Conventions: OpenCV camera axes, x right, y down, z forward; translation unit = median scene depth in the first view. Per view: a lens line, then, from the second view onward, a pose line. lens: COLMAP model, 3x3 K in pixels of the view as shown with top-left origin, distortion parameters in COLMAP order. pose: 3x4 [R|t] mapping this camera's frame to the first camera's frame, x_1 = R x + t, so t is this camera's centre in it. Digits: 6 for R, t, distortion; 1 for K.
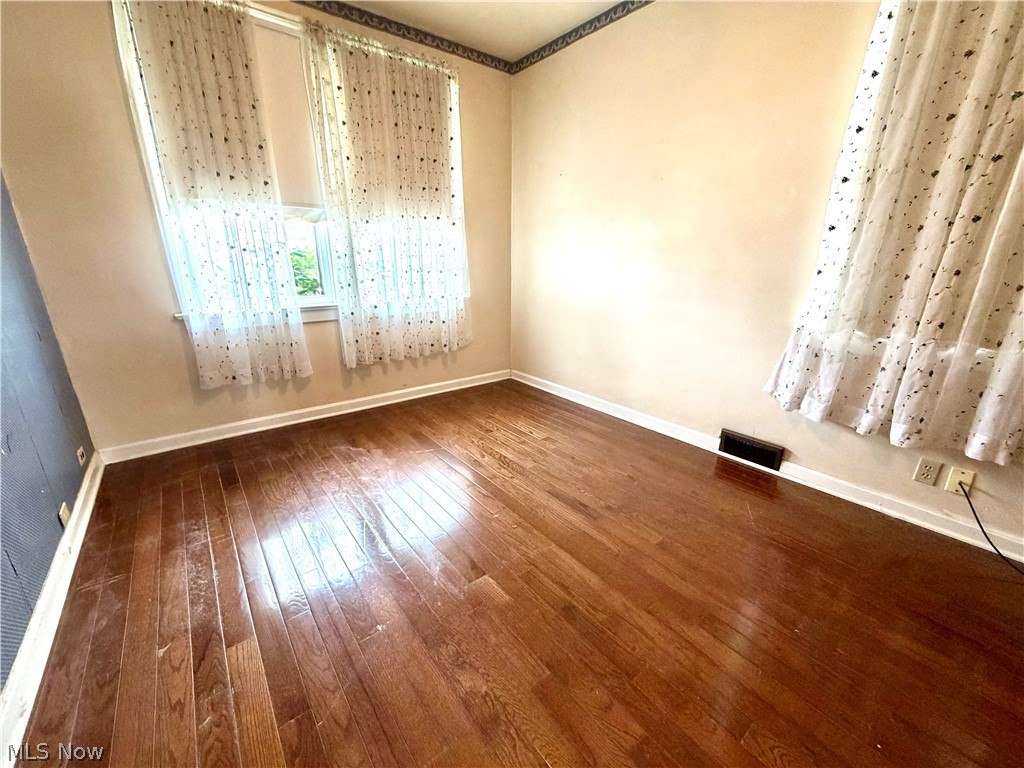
lens RADIAL K [[410.0, 0, 508.8], [0, 410.0, 386.3], [0, 0, 1]] dist [0.001198, 0.000211]
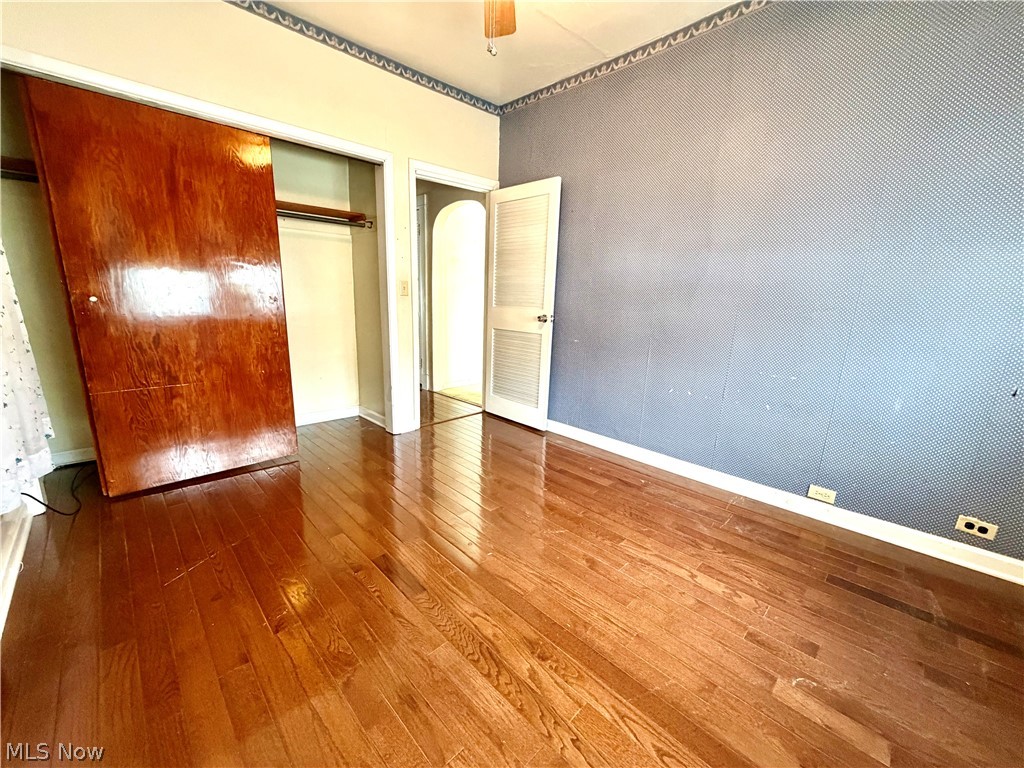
lens RADIAL K [[410.0, 0, 508.8], [0, 410.0, 386.3], [0, 0, 1]] dist [0.001198, 0.000211]
pose [[-0.993334, -0.012636, -0.114574, 0.031109], [-0.068257, 0.865451, 0.496322, -0.410518], [0.092887, 0.500835, -0.860544, 1.379822]]
